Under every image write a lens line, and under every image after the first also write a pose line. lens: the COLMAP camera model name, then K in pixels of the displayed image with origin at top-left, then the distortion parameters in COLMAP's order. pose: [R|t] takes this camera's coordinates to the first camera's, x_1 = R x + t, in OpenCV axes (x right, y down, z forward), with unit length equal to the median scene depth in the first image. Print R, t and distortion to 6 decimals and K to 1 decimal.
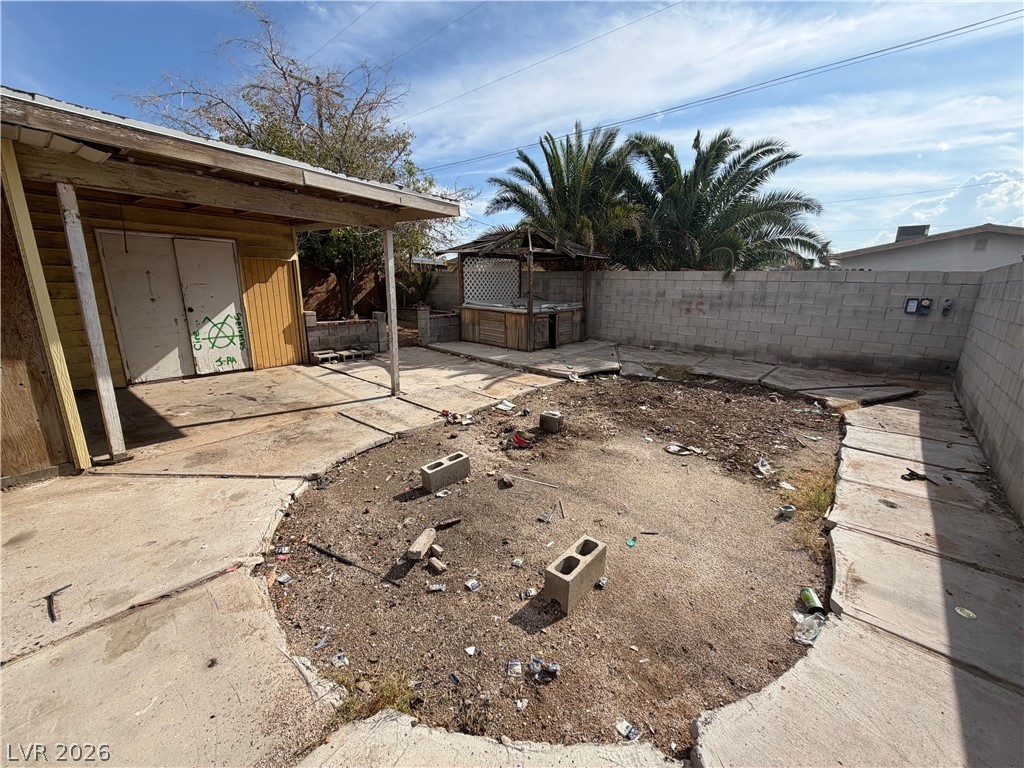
lens RADIAL K [[408.2, 0, 508.8], [0, 408.2, 382.0], [0, 0, 1]] dist [-0.001528, 0.000214]
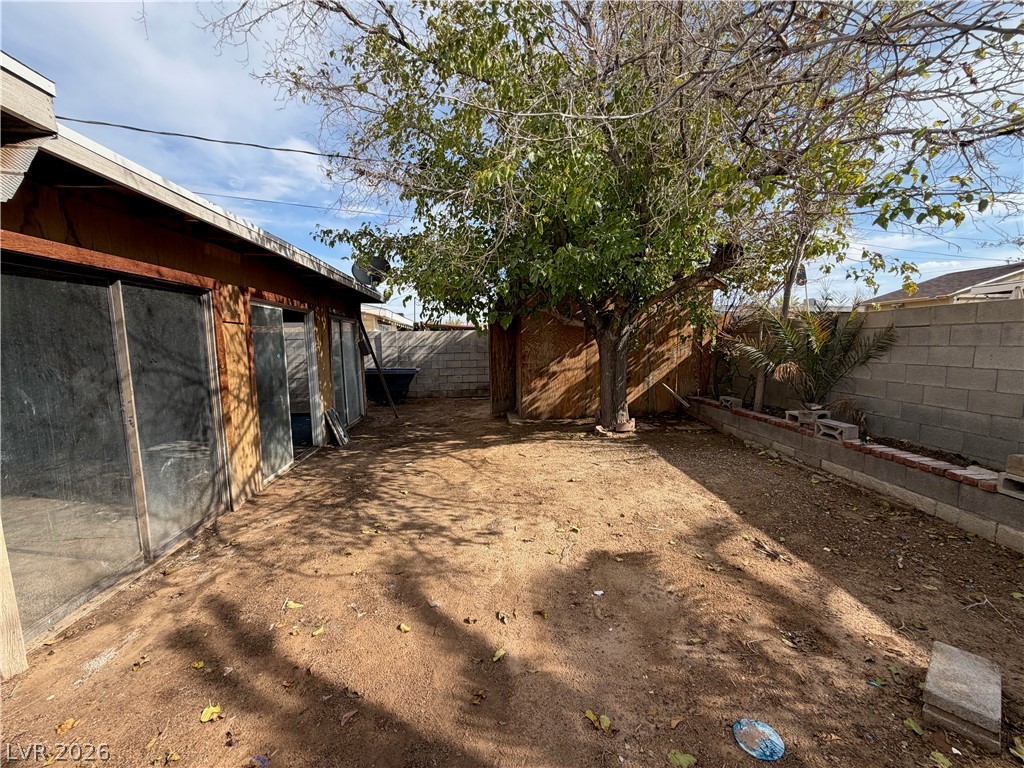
lens RADIAL K [[408.2, 0, 514.9], [0, 408.2, 385.1], [0, 0, 1]] dist [-0.001528, 0.000214]
pose [[0.702668, 0.044483, -0.710126, -0.324101], [-0.142803, 0.986553, -0.079504, -0.322910], [0.697040, 0.157273, 0.699571, 1.291348]]
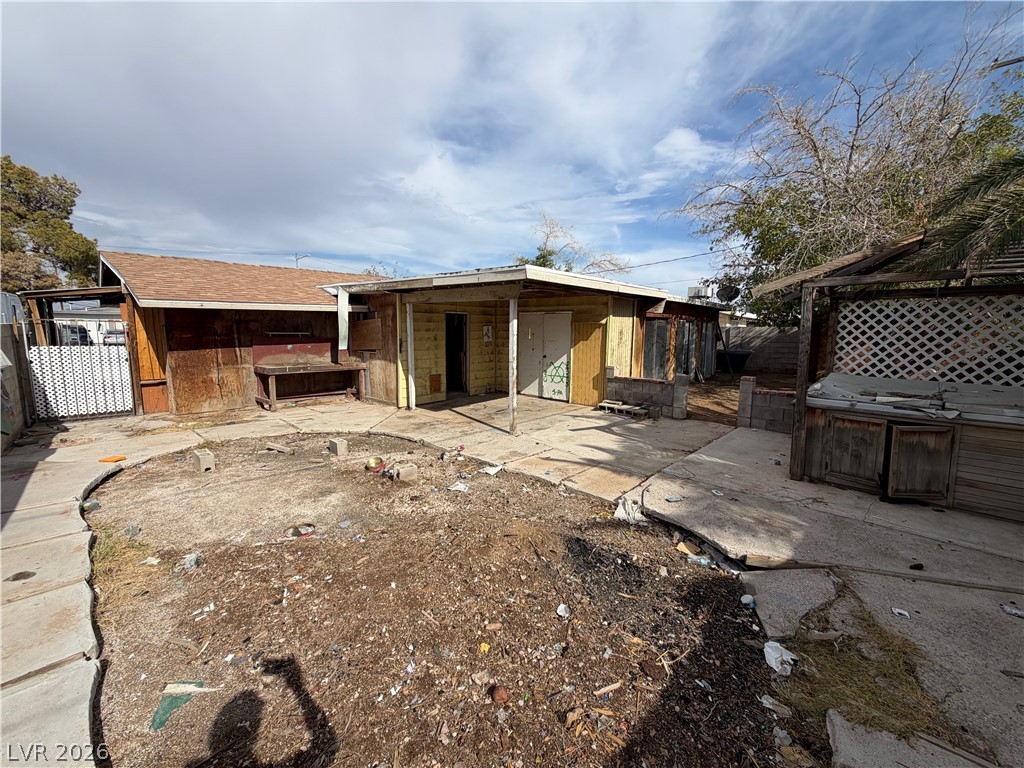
lens RADIAL K [[408.2, 0, 516.2], [0, 408.2, 381.4], [0, 0, 1]] dist [-0.001528, 0.000214]
pose [[-0.030581, 0.108946, -0.993577, 0.737435], [-0.250427, 0.961502, 0.113136, -0.211269], [0.967652, 0.252279, -0.002120, 0.823361]]
